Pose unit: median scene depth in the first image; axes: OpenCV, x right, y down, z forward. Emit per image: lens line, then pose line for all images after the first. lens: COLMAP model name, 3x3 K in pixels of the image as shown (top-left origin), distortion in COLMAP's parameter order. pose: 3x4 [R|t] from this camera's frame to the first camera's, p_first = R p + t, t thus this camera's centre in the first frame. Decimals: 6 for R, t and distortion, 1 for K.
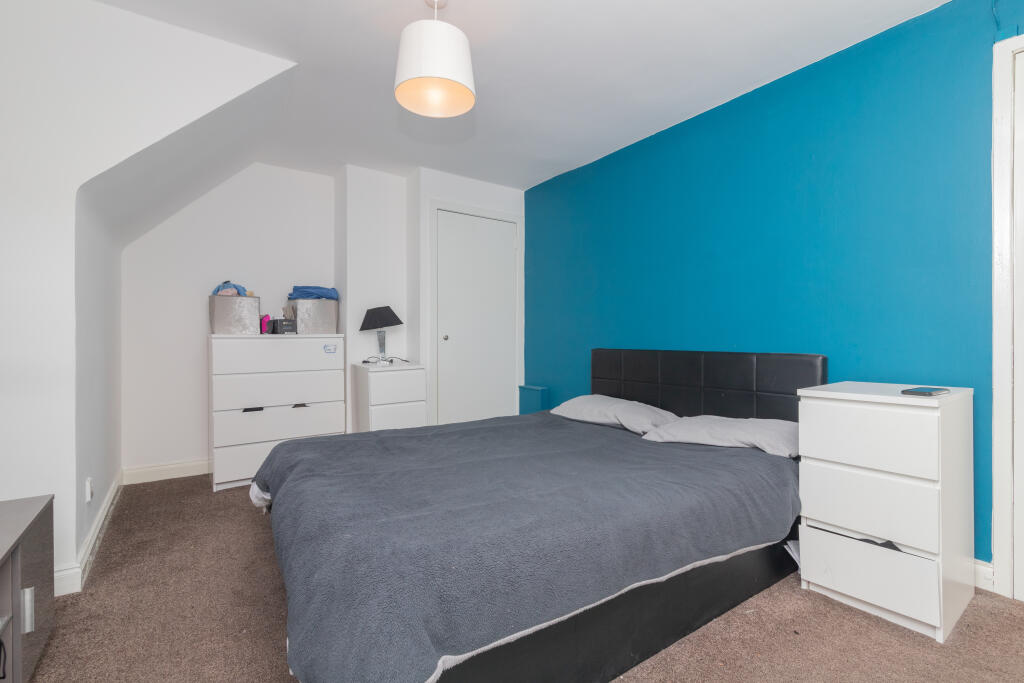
lens RADIAL K [[465.8, 0, 521.4], [0, 465.8, 340.0], [0, 0, 1]] dist [0.000127, -0.000004]
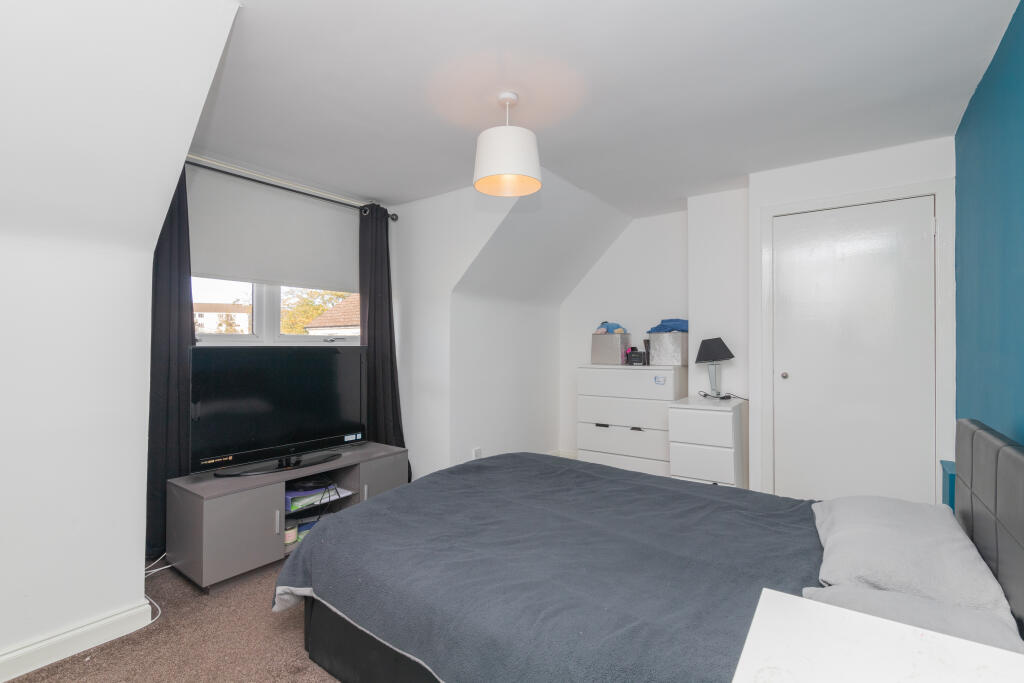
lens RADIAL K [[465.8, 0, 521.4], [0, 465.8, 340.0], [0, 0, 1]] dist [0.000127, -0.000004]
pose [[0.311429, -0.012702, -0.950185, 0.467982], [-0.002071, 0.999899, -0.014046, -0.053148], [0.950267, 0.006342, 0.311371, 0.345245]]
